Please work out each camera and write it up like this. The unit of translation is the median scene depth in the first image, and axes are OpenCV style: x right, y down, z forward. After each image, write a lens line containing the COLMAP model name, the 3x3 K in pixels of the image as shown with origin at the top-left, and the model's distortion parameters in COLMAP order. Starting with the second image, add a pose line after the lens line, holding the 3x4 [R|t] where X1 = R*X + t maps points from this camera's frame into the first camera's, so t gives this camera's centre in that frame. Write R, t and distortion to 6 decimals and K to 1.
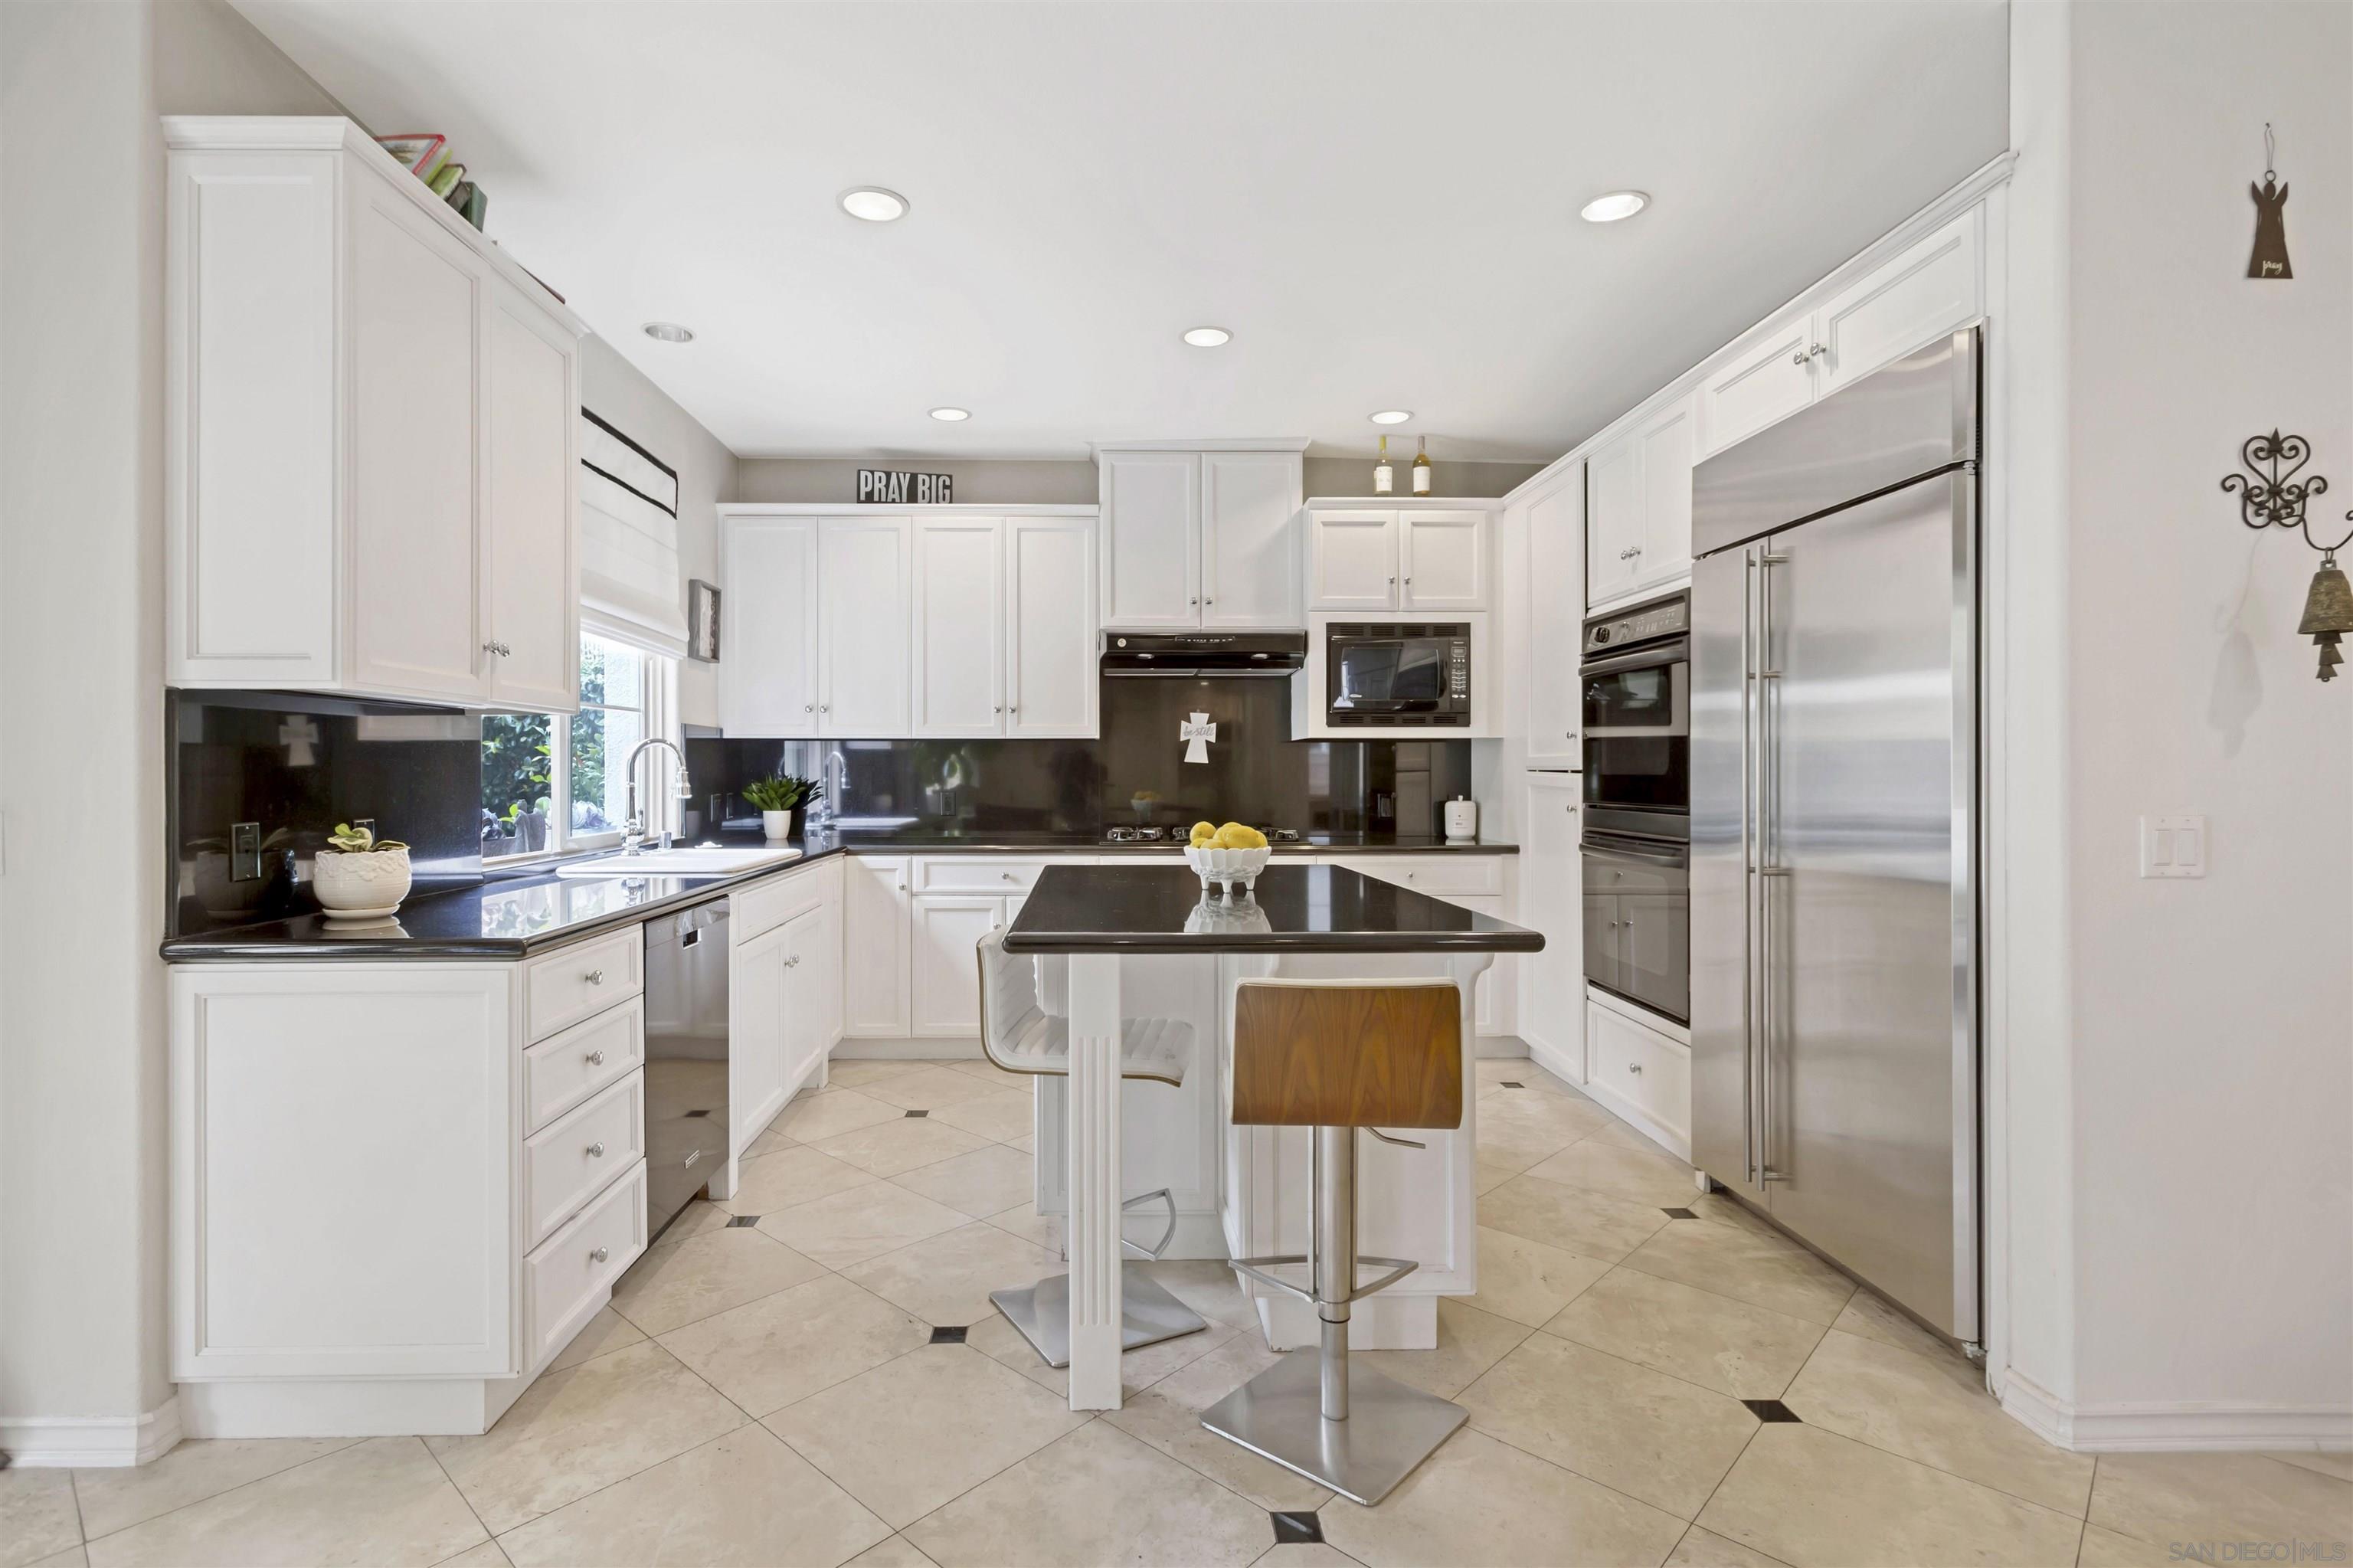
lens RADIAL K [[1155.5, 0, 1117.1], [0, 1155.5, 771.7], [0, 0, 1]] dist [-0.004014, 0.003909]
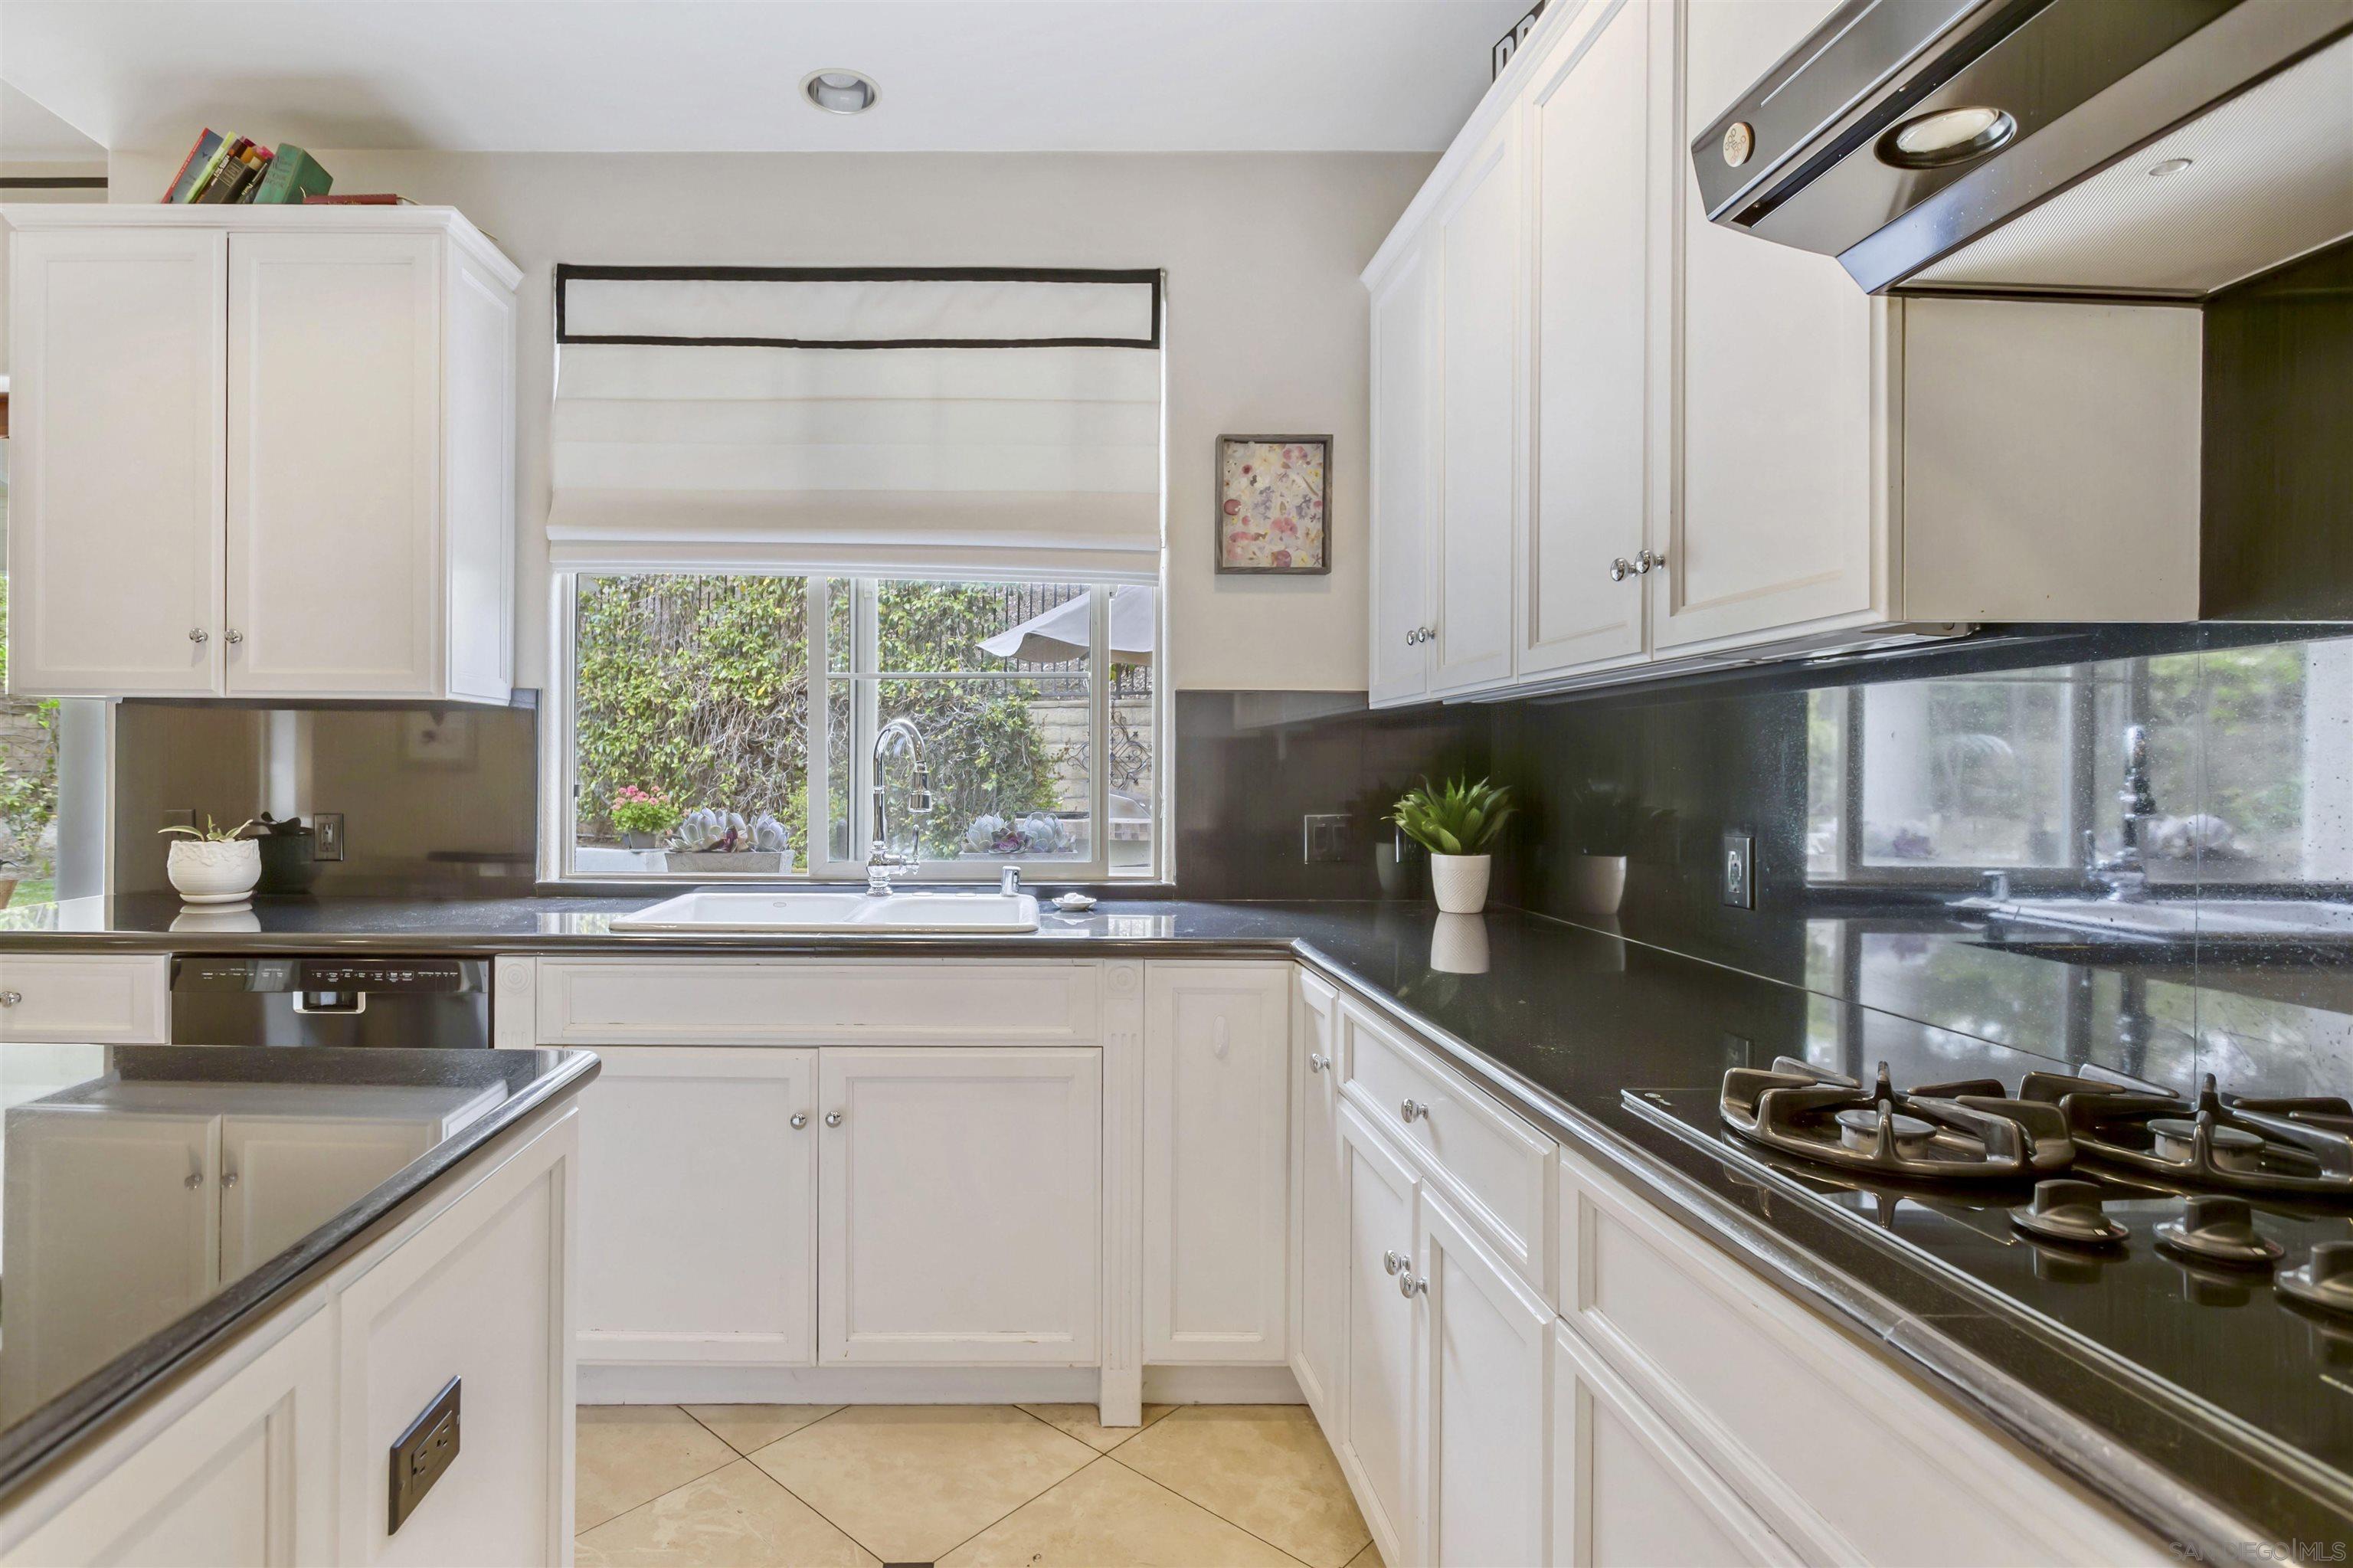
lens RADIAL K [[1155.5, 0, 1171.3], [0, 1155.5, 792.9], [0, 0, 1]] dist [-0.004014, 0.003909]
pose [[-0.018678, 0.020239, -0.999621, 0.203156], [-0.003566, 0.999787, 0.020309, -0.001008], [0.999819, 0.003944, -0.018601, 0.939404]]
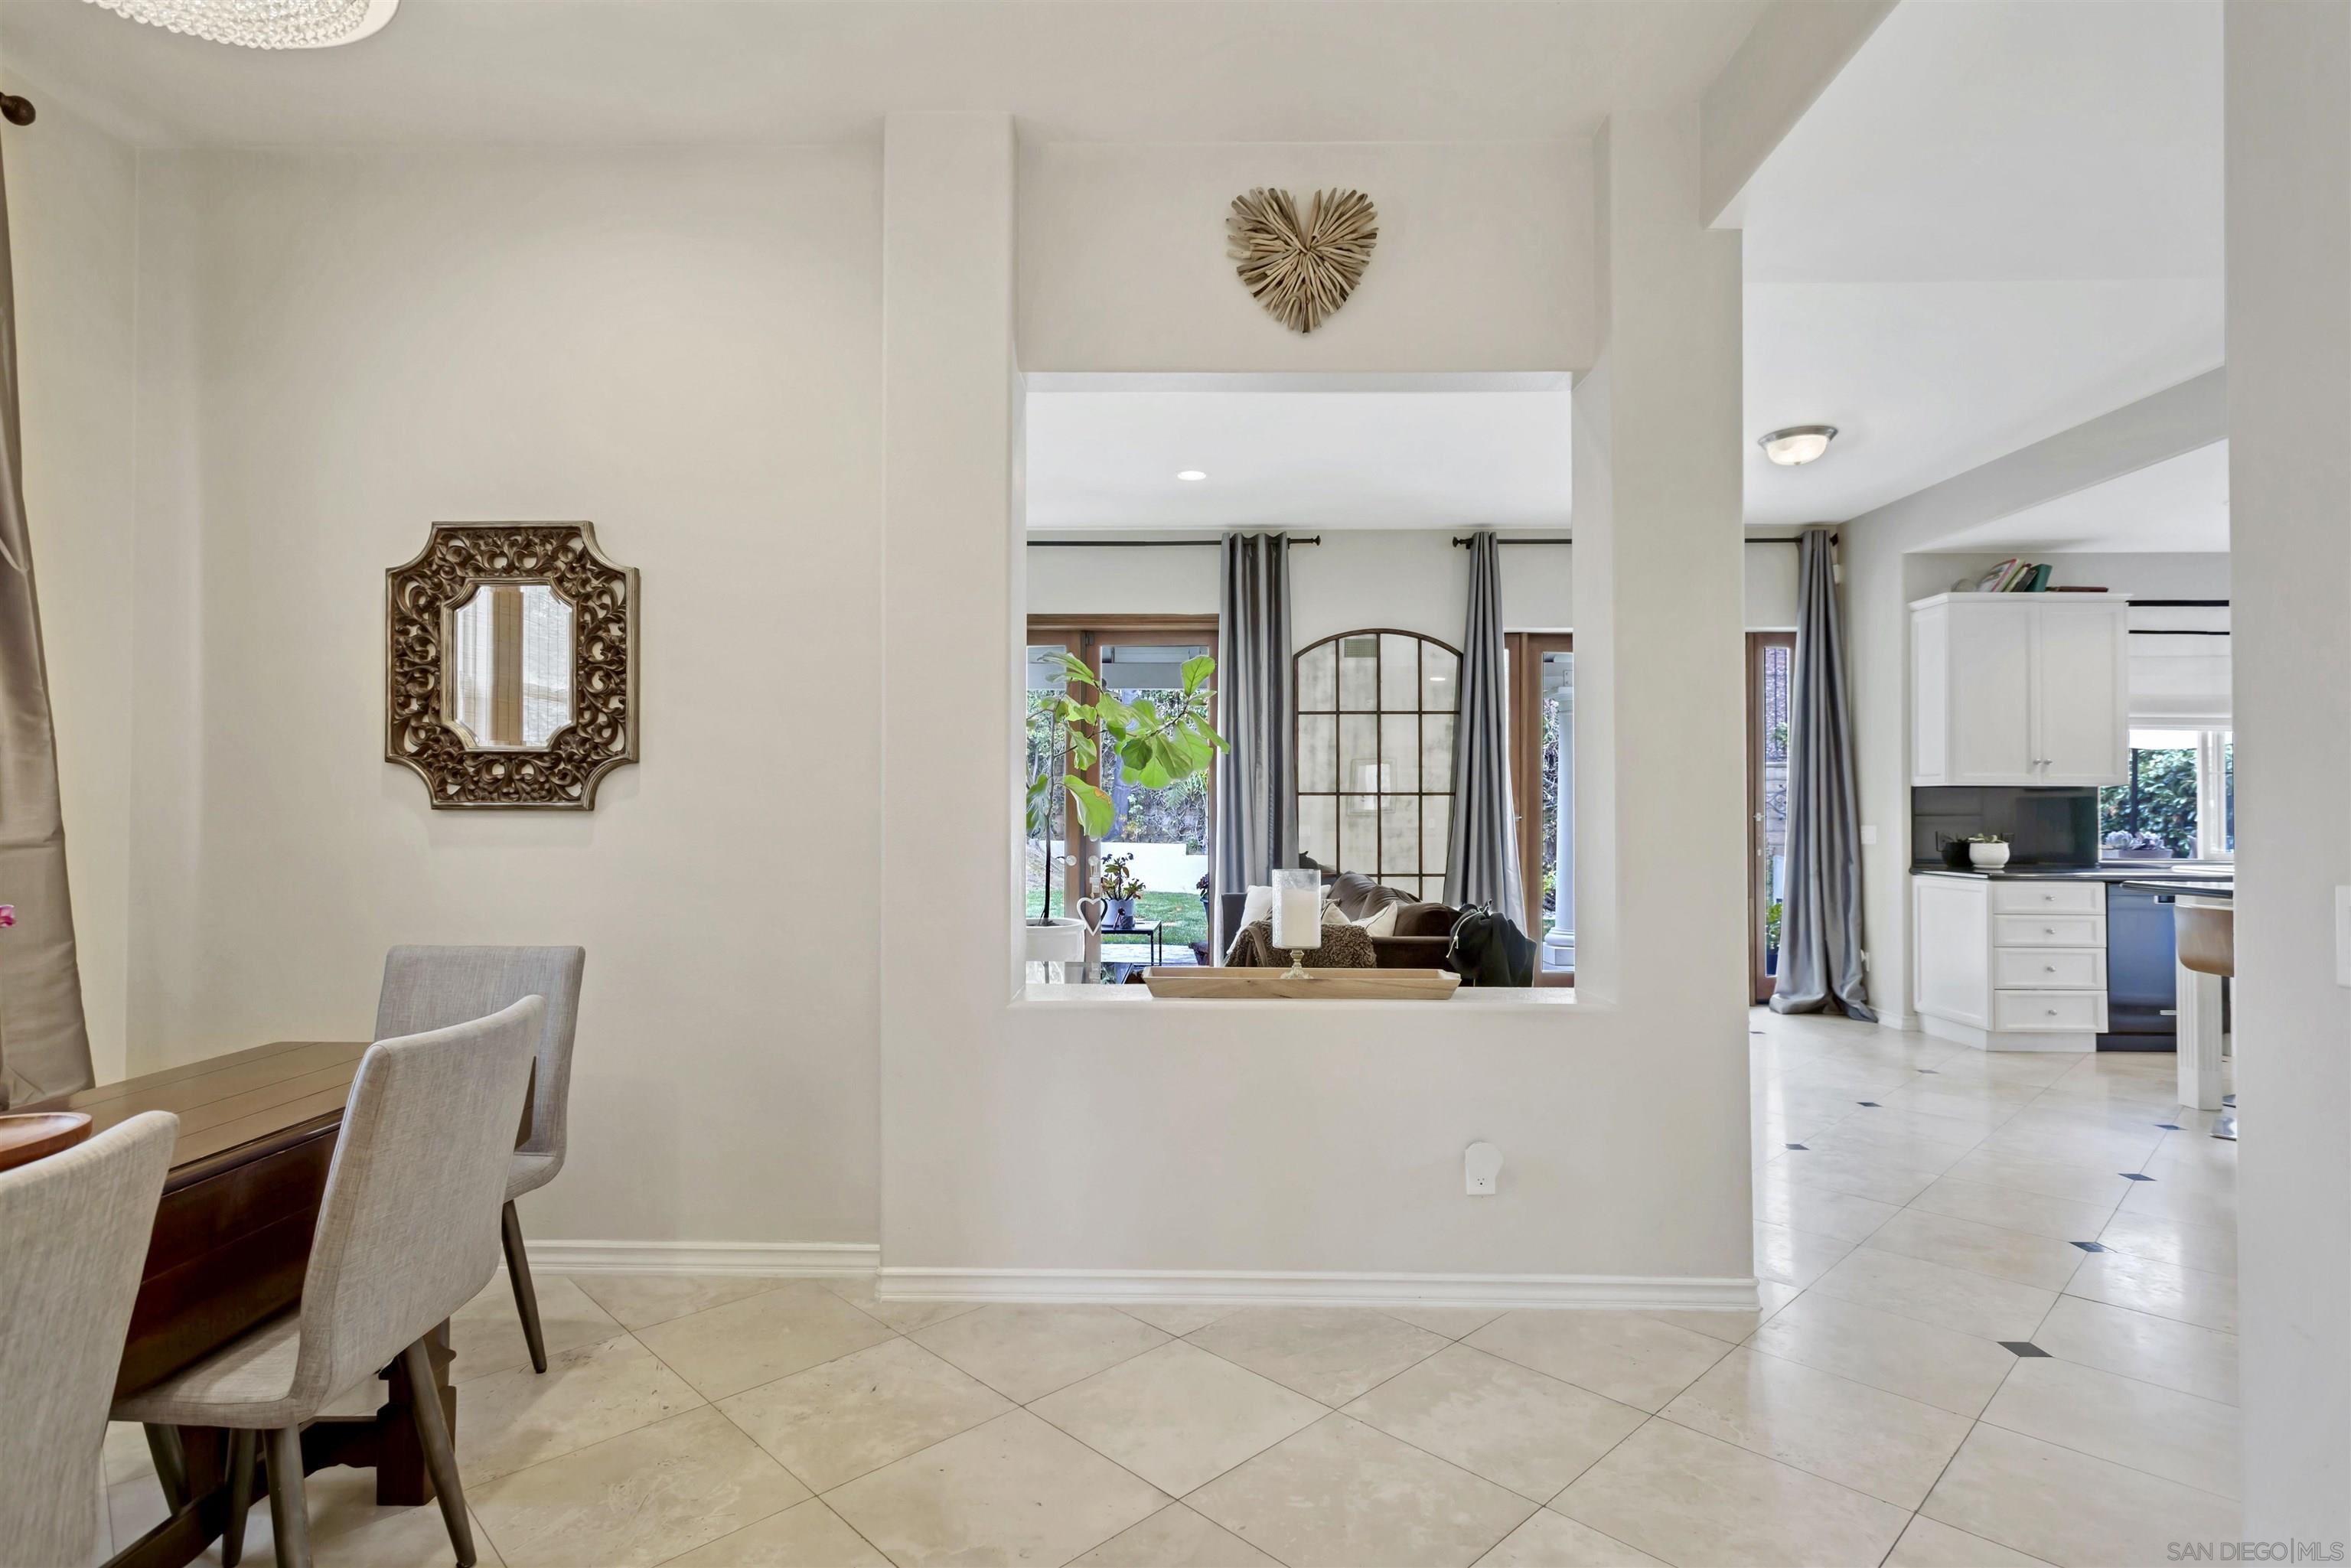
lens RADIAL K [[1154.4, 0, 1164.3], [0, 1154.4, 797.7], [0, 0, 1]] dist [-0.004014, 0.003909]
pose [[-0.035246, -0.010698, -0.999321, 1.003395], [-0.001053, 0.999943, -0.010667, -0.002562], [0.999378, 0.000676, -0.035255, -0.384829]]
